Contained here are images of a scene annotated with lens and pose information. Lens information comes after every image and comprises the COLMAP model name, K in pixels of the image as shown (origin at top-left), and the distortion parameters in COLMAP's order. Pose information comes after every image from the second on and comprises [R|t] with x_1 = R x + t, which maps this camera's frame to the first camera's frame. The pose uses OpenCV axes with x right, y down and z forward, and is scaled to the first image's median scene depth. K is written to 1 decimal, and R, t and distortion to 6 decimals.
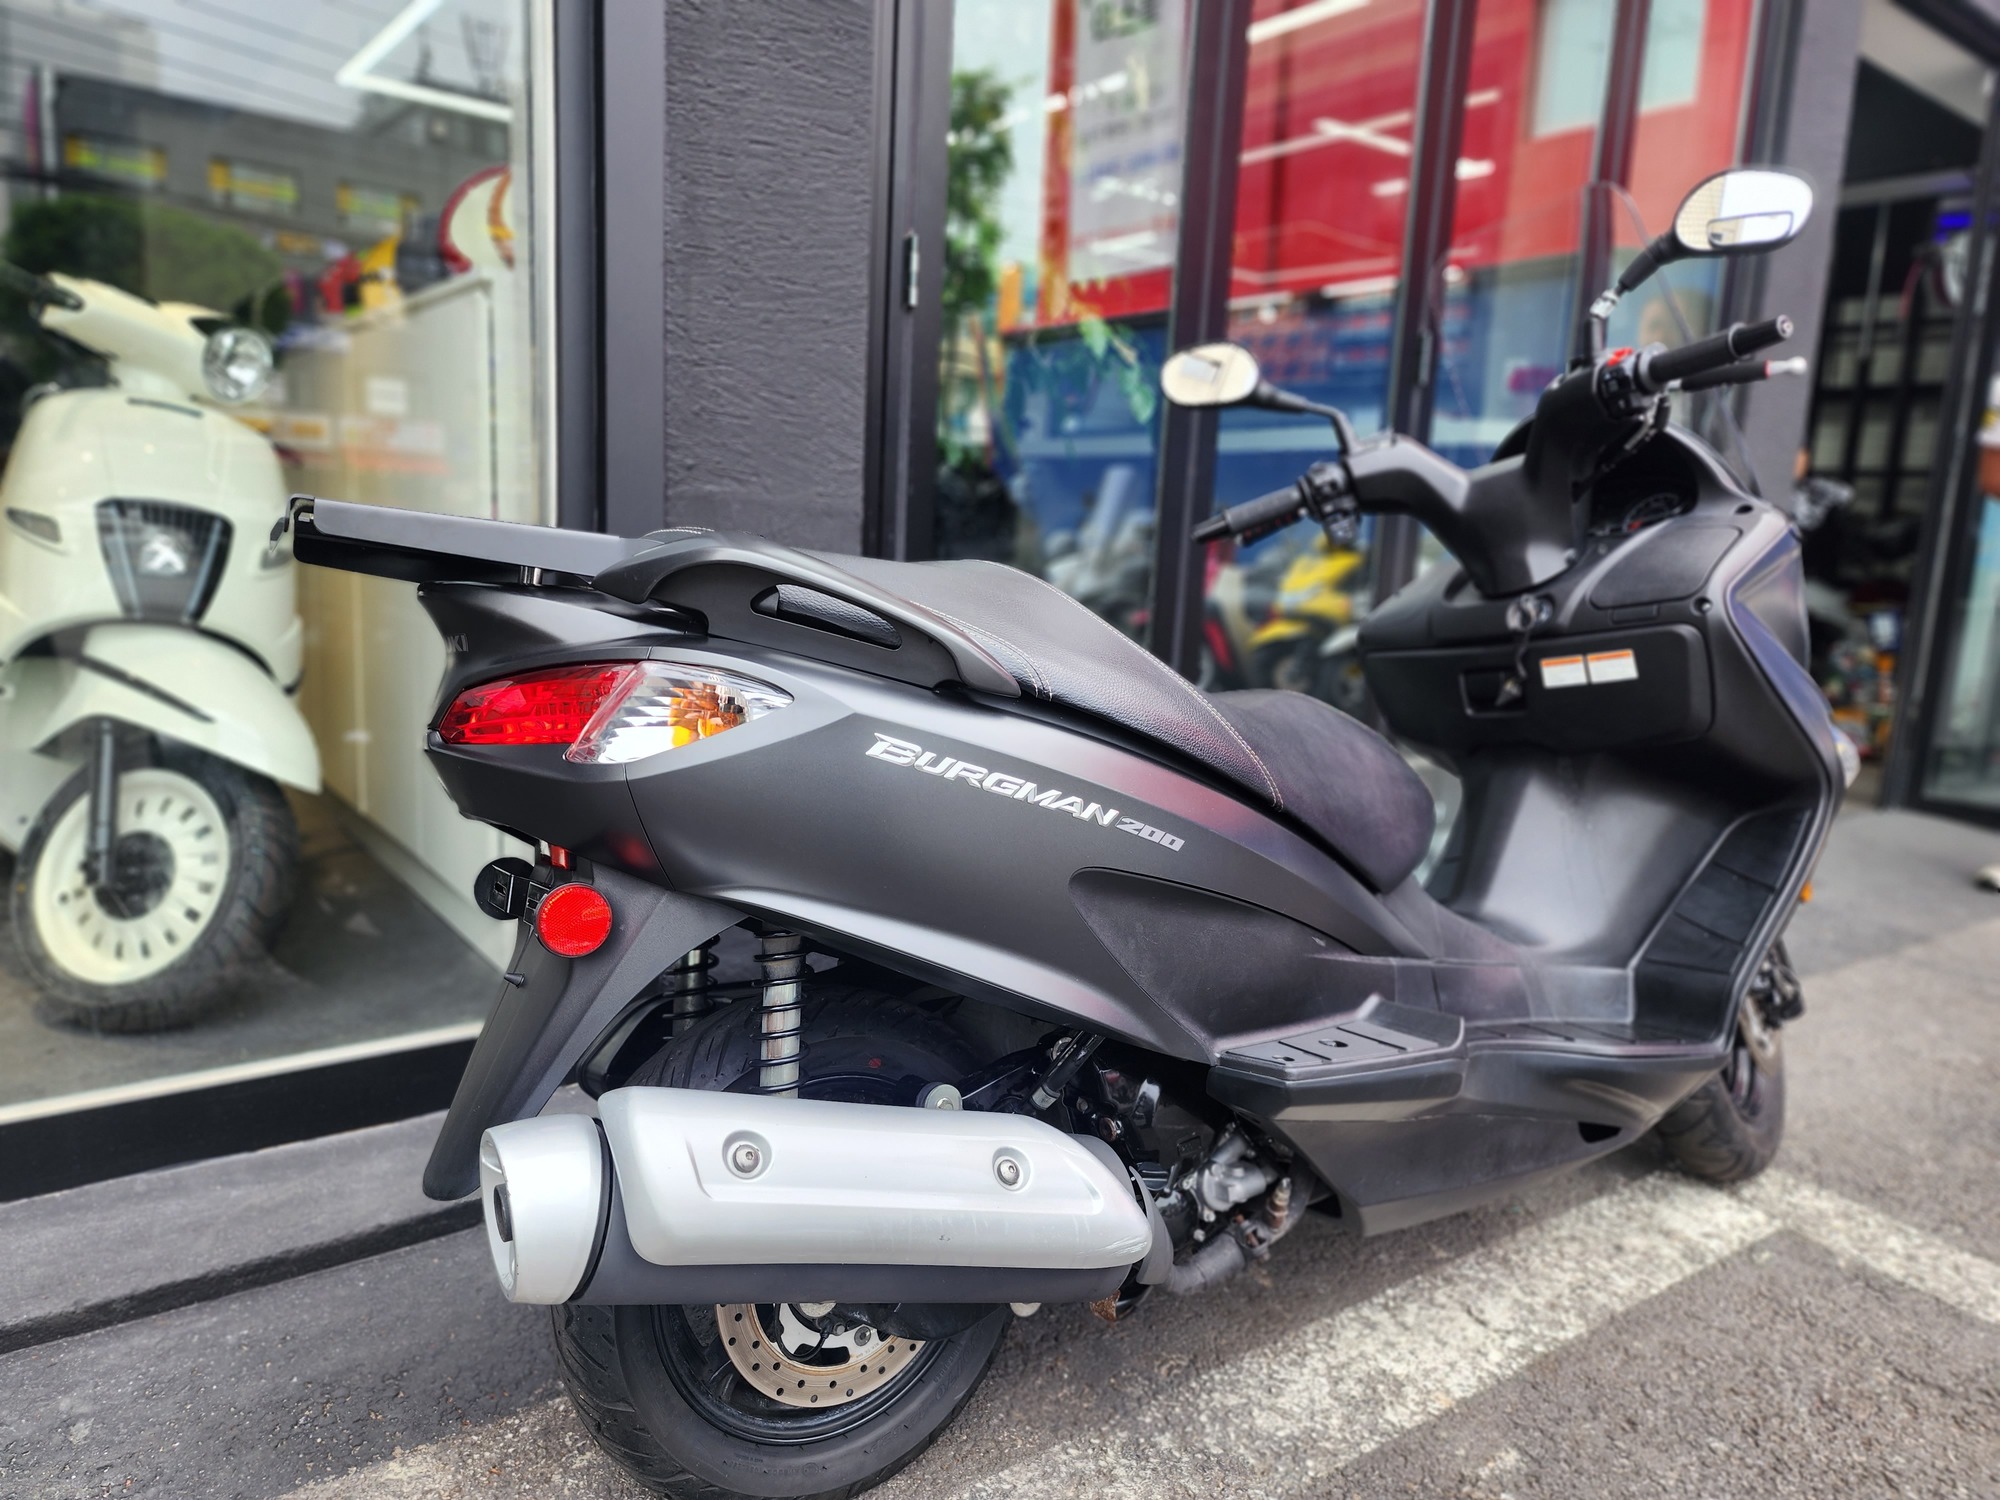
lens RADIAL K [[1362.8, 0, 977.5], [0, 1362.8, 752.2], [0, 0, 1]] dist [0.067215, -0.062278]
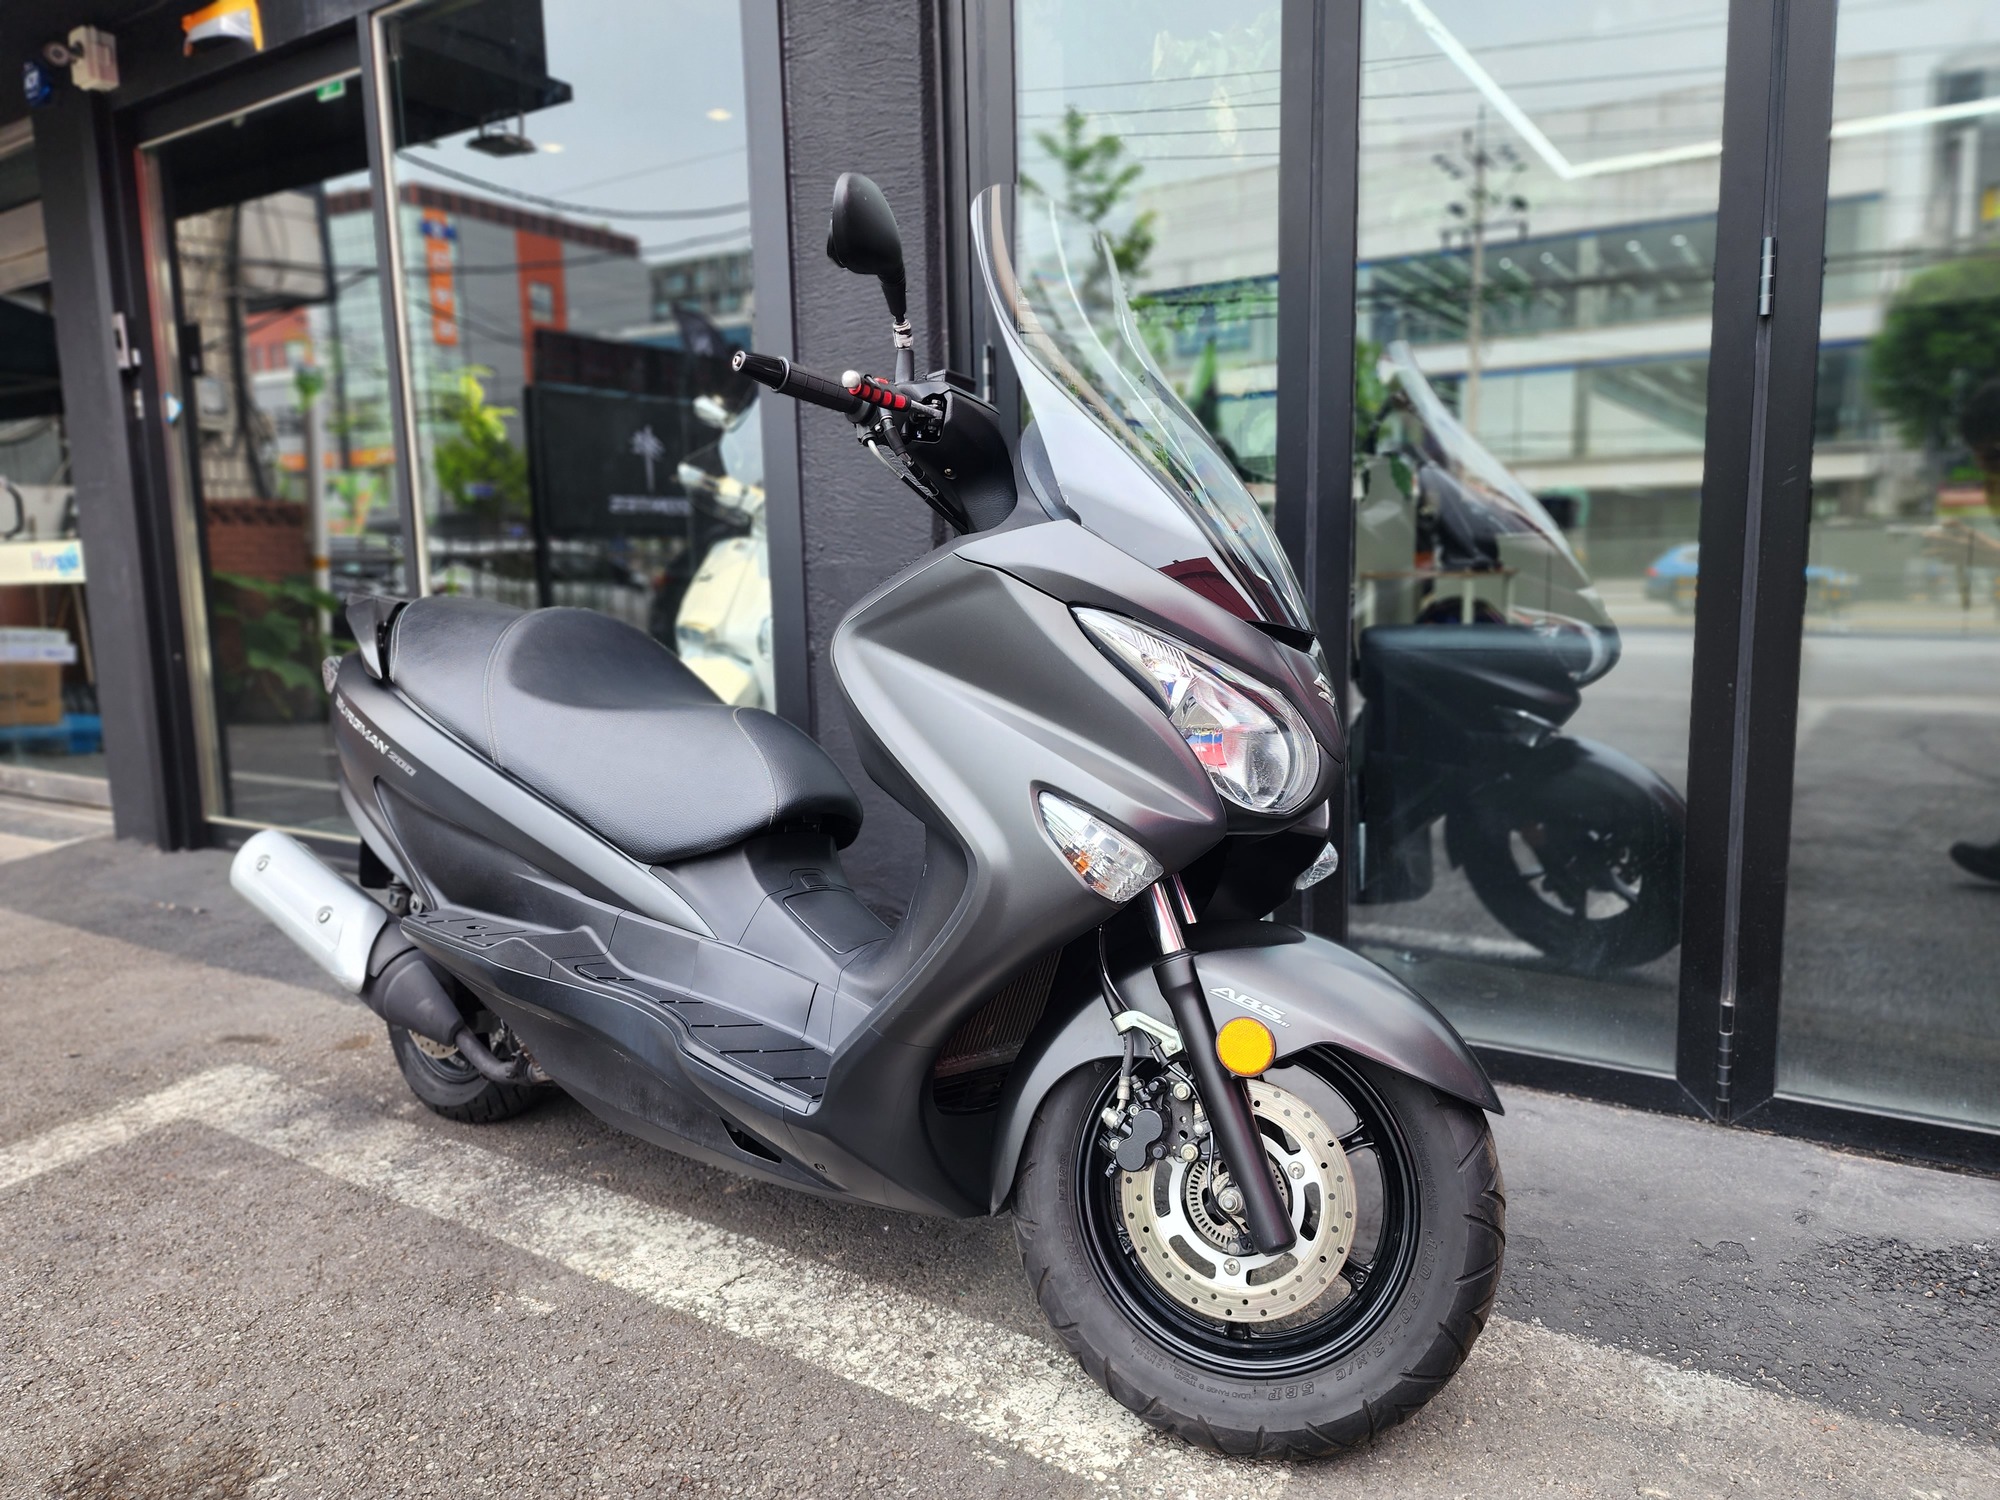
lens RADIAL K [[1357.1, 0, 976.7], [0, 1357.1, 747.8], [0, 0, 1]] dist [0.062222, -0.058940]
pose [[0.340938, 0.073095, -0.937240, 1.272572], [-0.115013, 0.992726, 0.035584, -0.067315], [0.933024, 0.095663, 0.346865, 0.680685]]
